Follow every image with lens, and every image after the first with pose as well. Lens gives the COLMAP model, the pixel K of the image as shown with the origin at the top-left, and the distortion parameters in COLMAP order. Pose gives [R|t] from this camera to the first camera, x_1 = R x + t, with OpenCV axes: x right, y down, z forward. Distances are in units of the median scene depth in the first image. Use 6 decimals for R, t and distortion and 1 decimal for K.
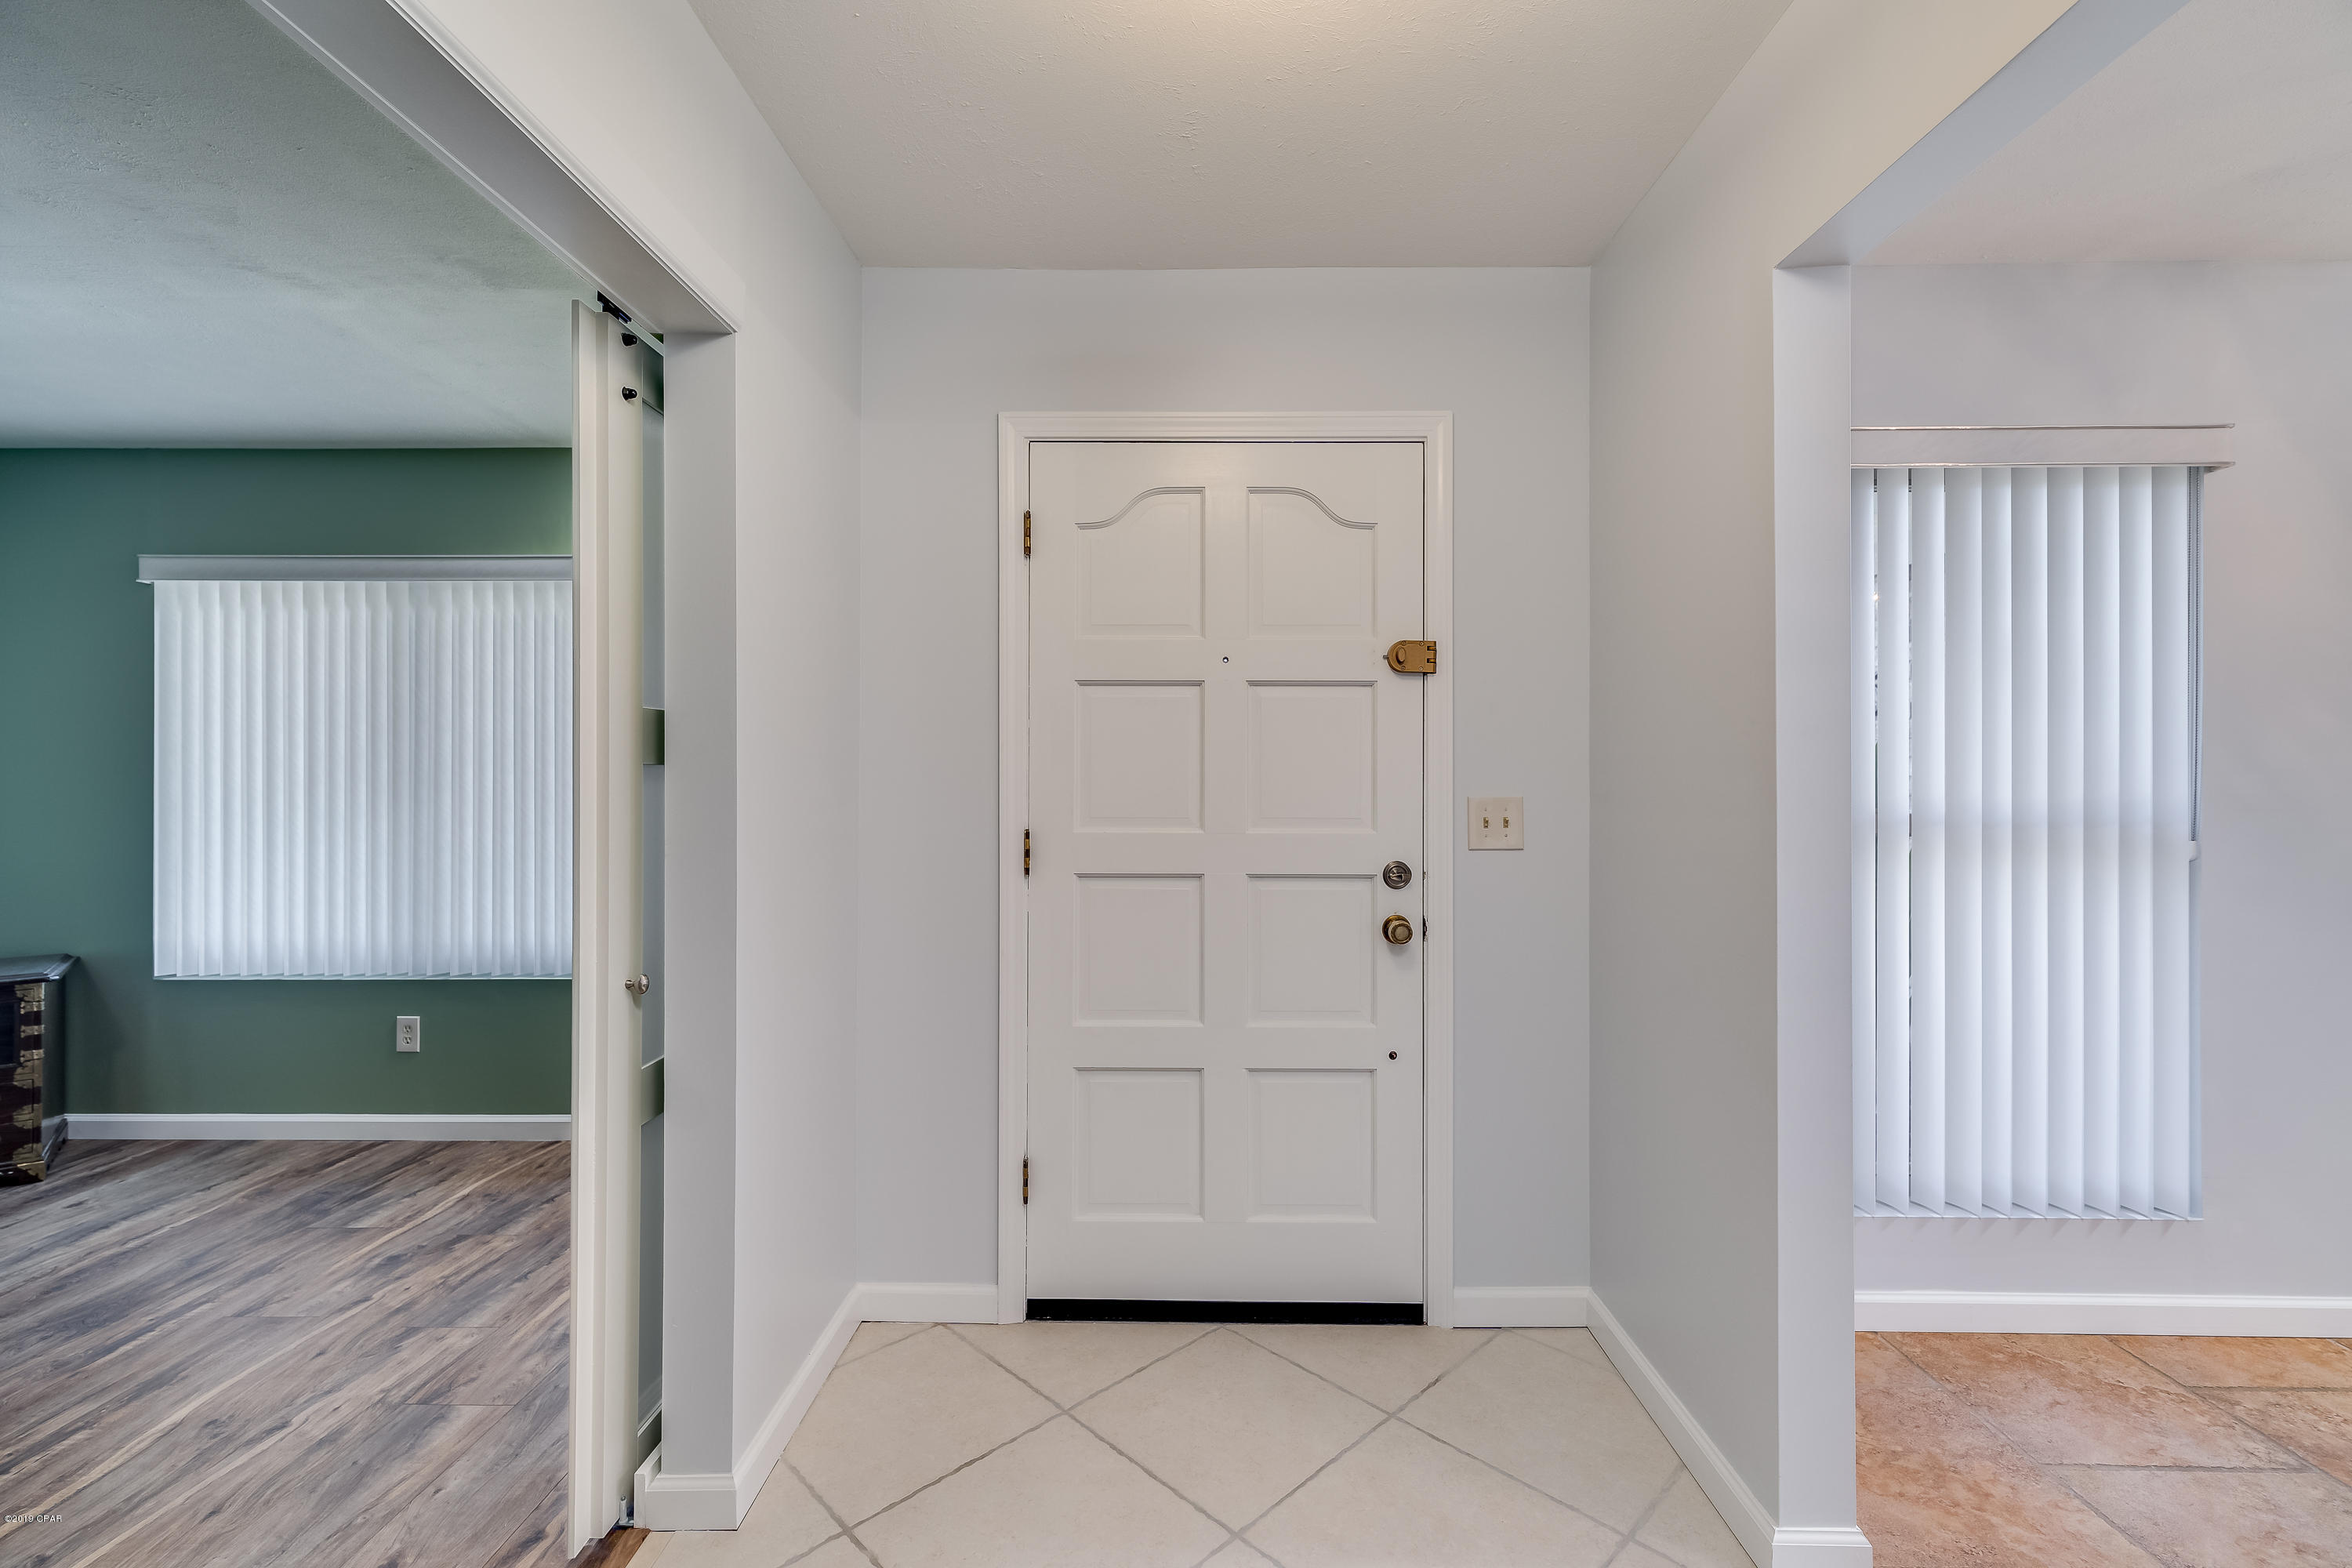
lens RADIAL K [[1010.6, 0, 1180.8], [0, 1010.6, 785.0], [0, 0, 1]] dist [0.001508, 0.001007]
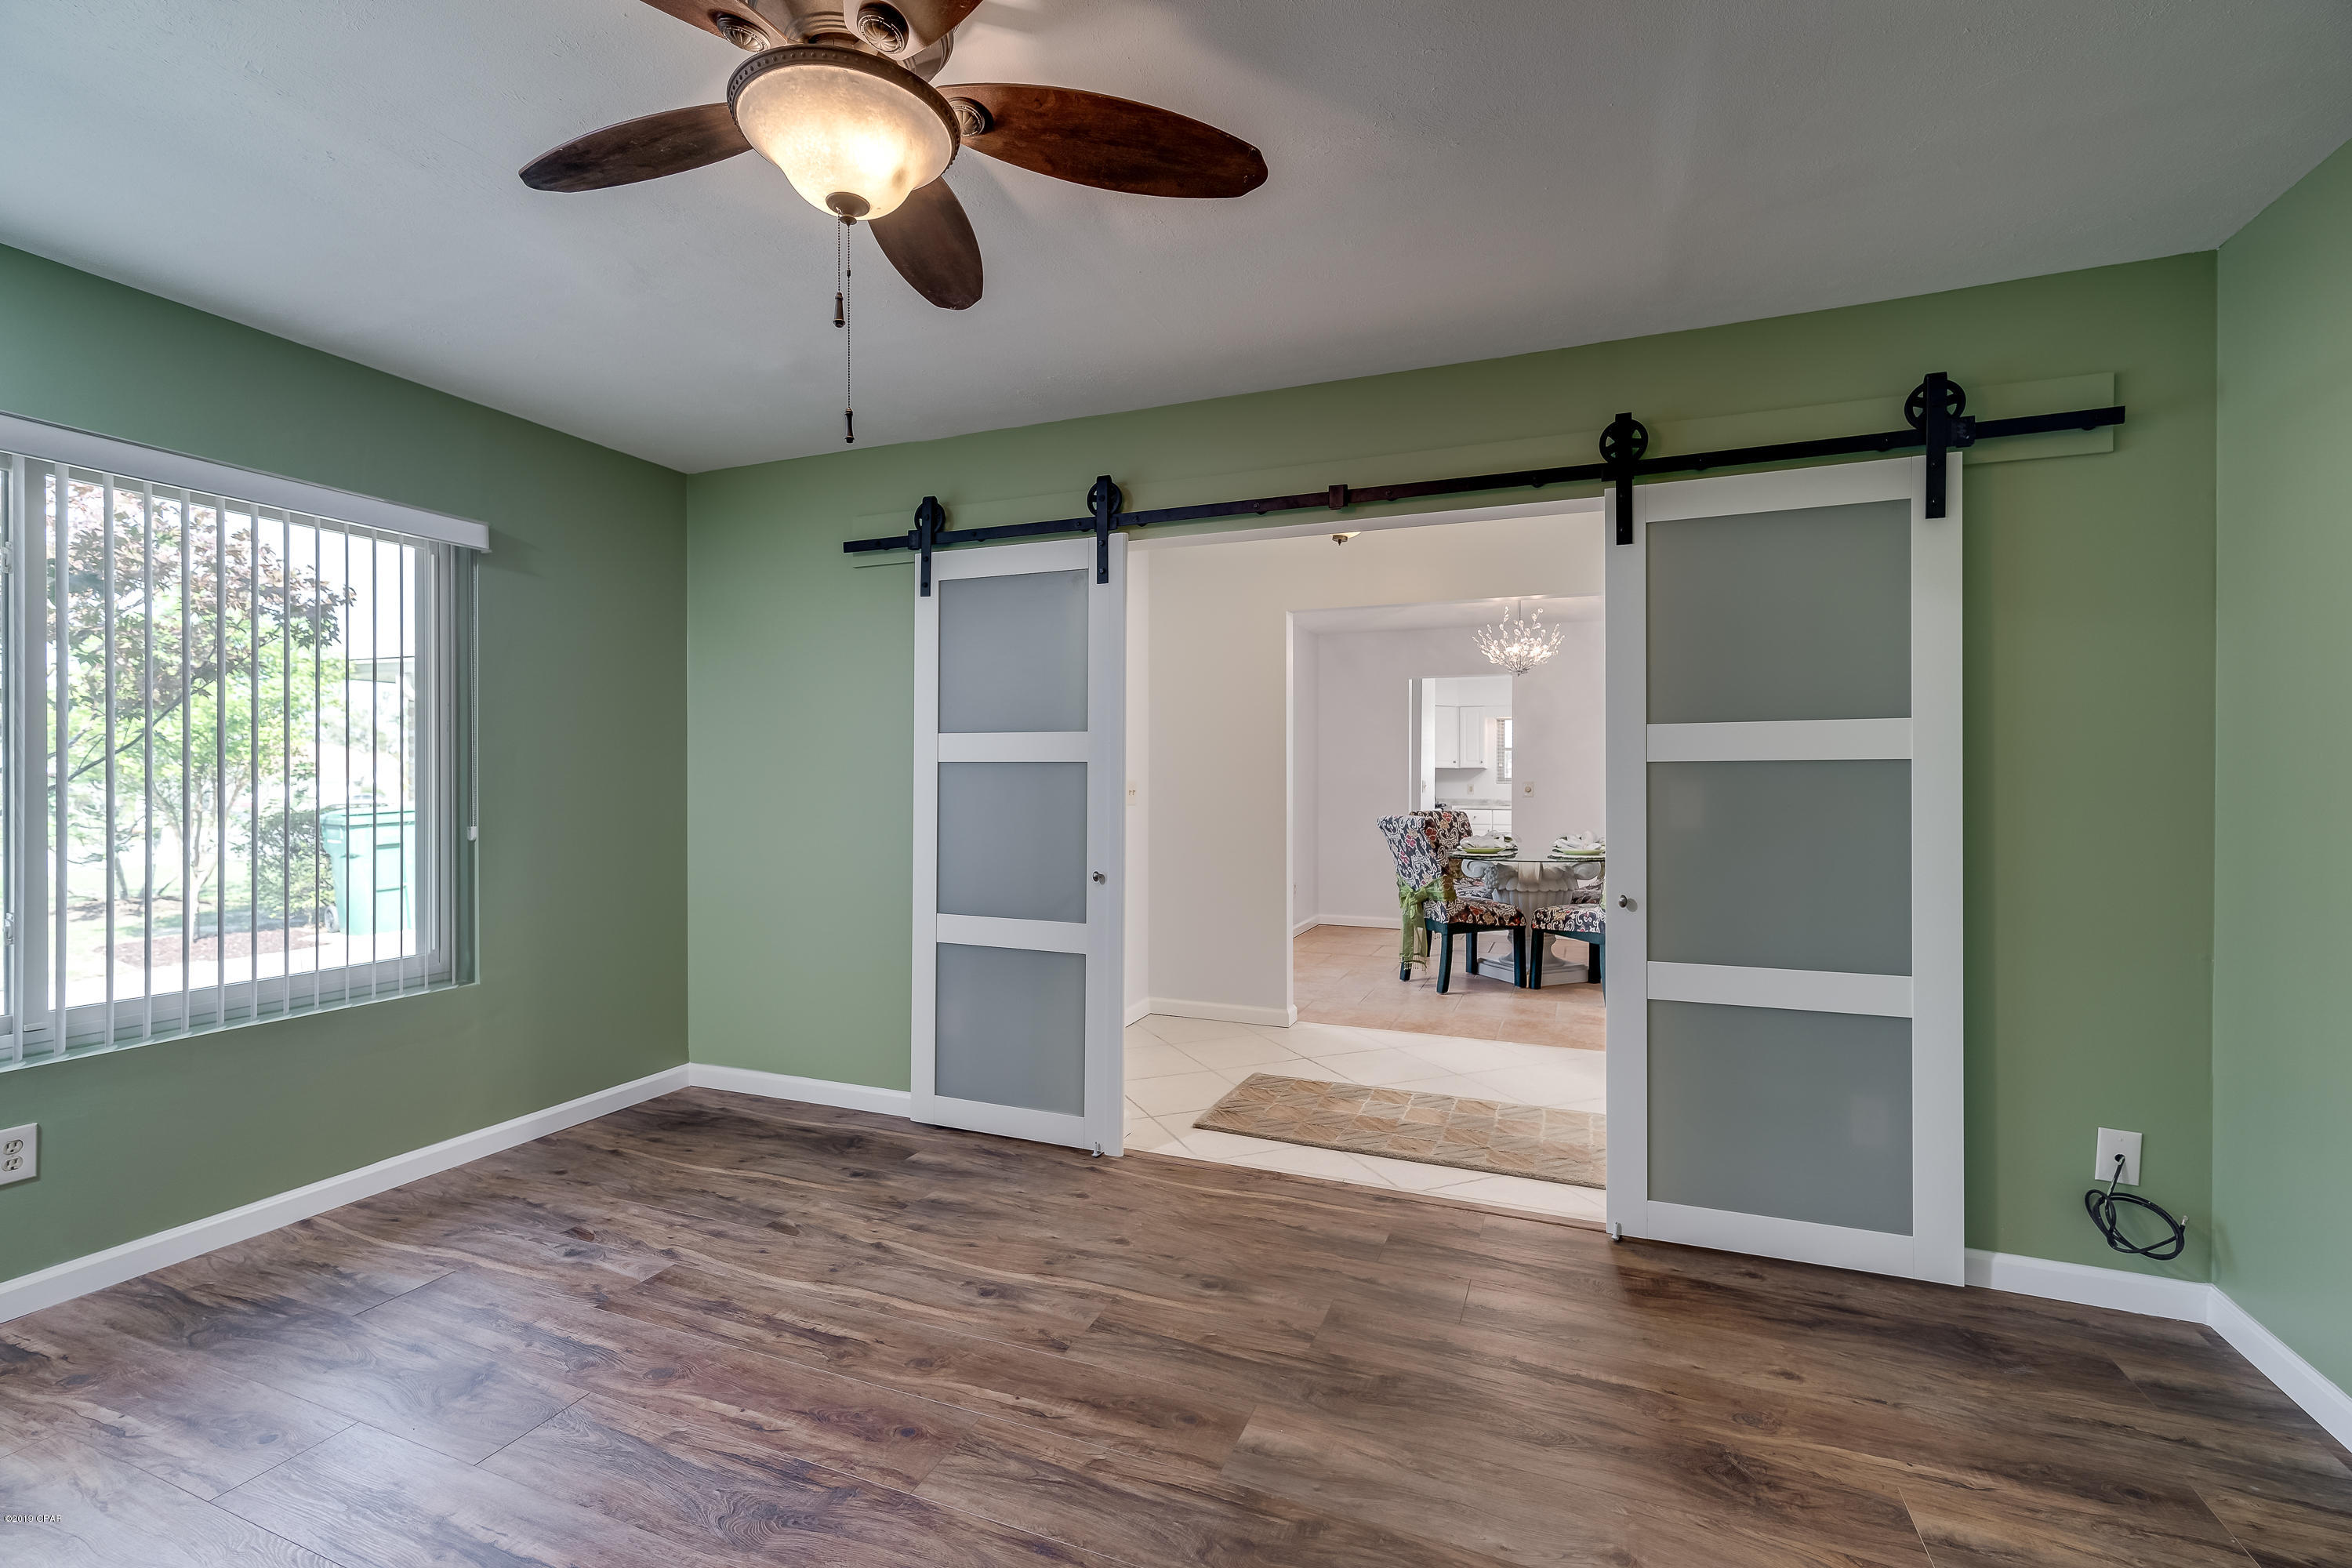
lens RADIAL K [[1010.6, 0, 1192.2], [0, 1010.6, 775.0], [0, 0, 1]] dist [0.001508, 0.001007]
pose [[0.358235, 0.000820, 0.933631, -1.415472], [-0.003019, 0.999995, 0.000280, 0.002399], [-0.933626, -0.002919, 0.358236, 0.087763]]
